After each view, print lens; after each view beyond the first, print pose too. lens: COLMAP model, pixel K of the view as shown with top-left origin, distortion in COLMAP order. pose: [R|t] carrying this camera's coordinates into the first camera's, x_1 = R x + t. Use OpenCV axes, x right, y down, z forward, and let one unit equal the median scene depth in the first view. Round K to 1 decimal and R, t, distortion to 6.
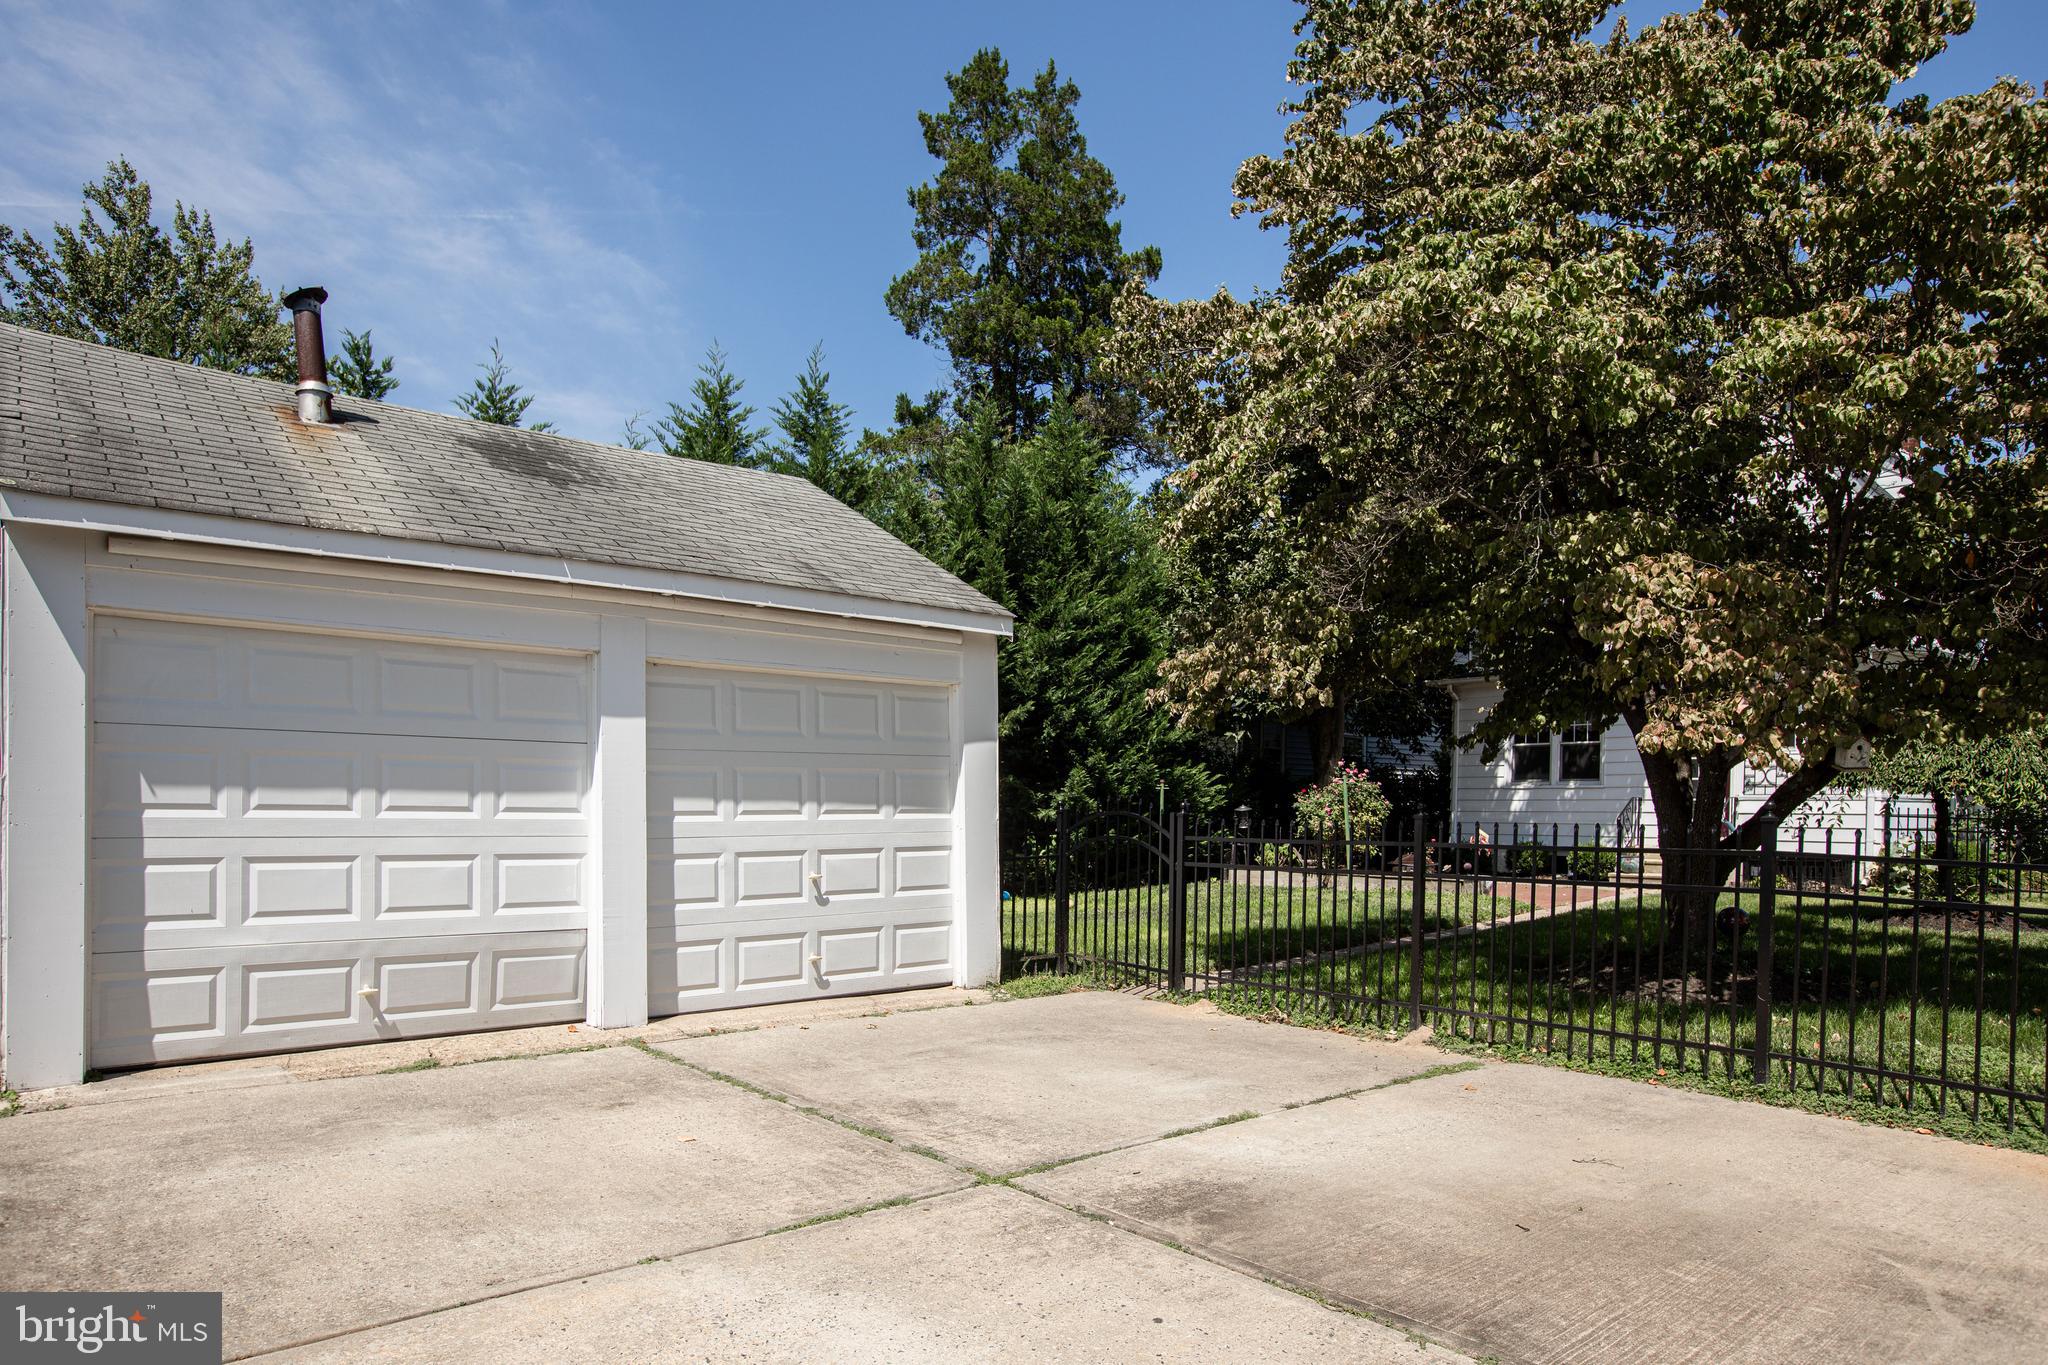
lens RADIAL K [[1310.2, 0, 1024.9], [0, 1310.2, 838.9], [0, 0, 1]] dist [-0.058807, 0.080258]
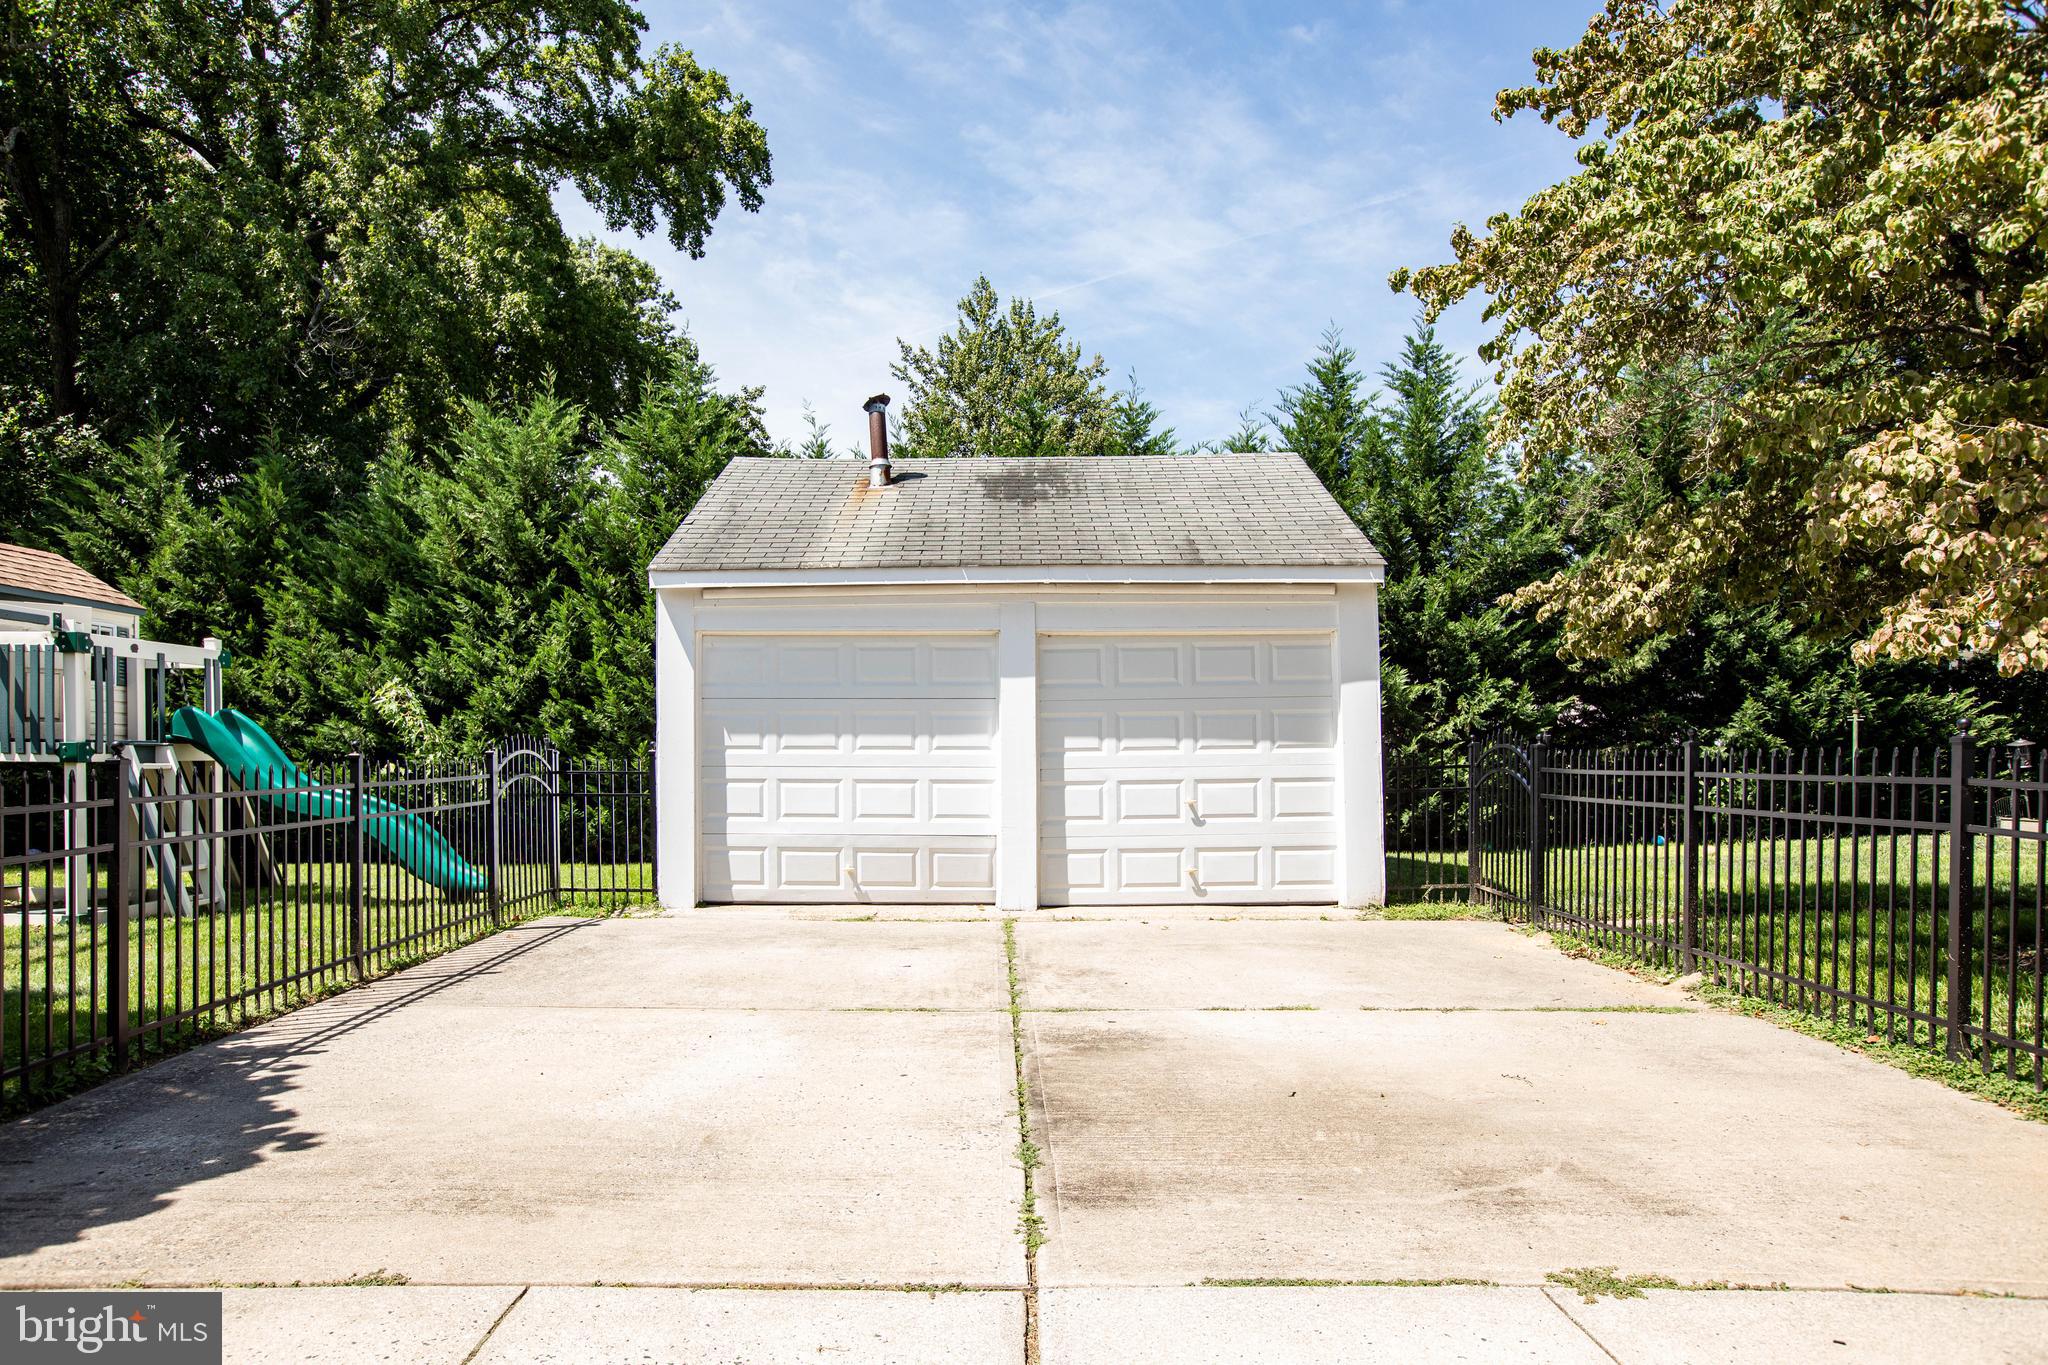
lens RADIAL K [[1385.0, 0, 1016.4], [0, 1385.0, 768.9], [0, 0, 1]] dist [-0.006477, 0.004969]
pose [[0.733716, -0.003067, -0.679449, 0.693343], [-0.008682, 0.999866, -0.013889, 0.020957], [0.679401, 0.016090, 0.733591, -0.045467]]
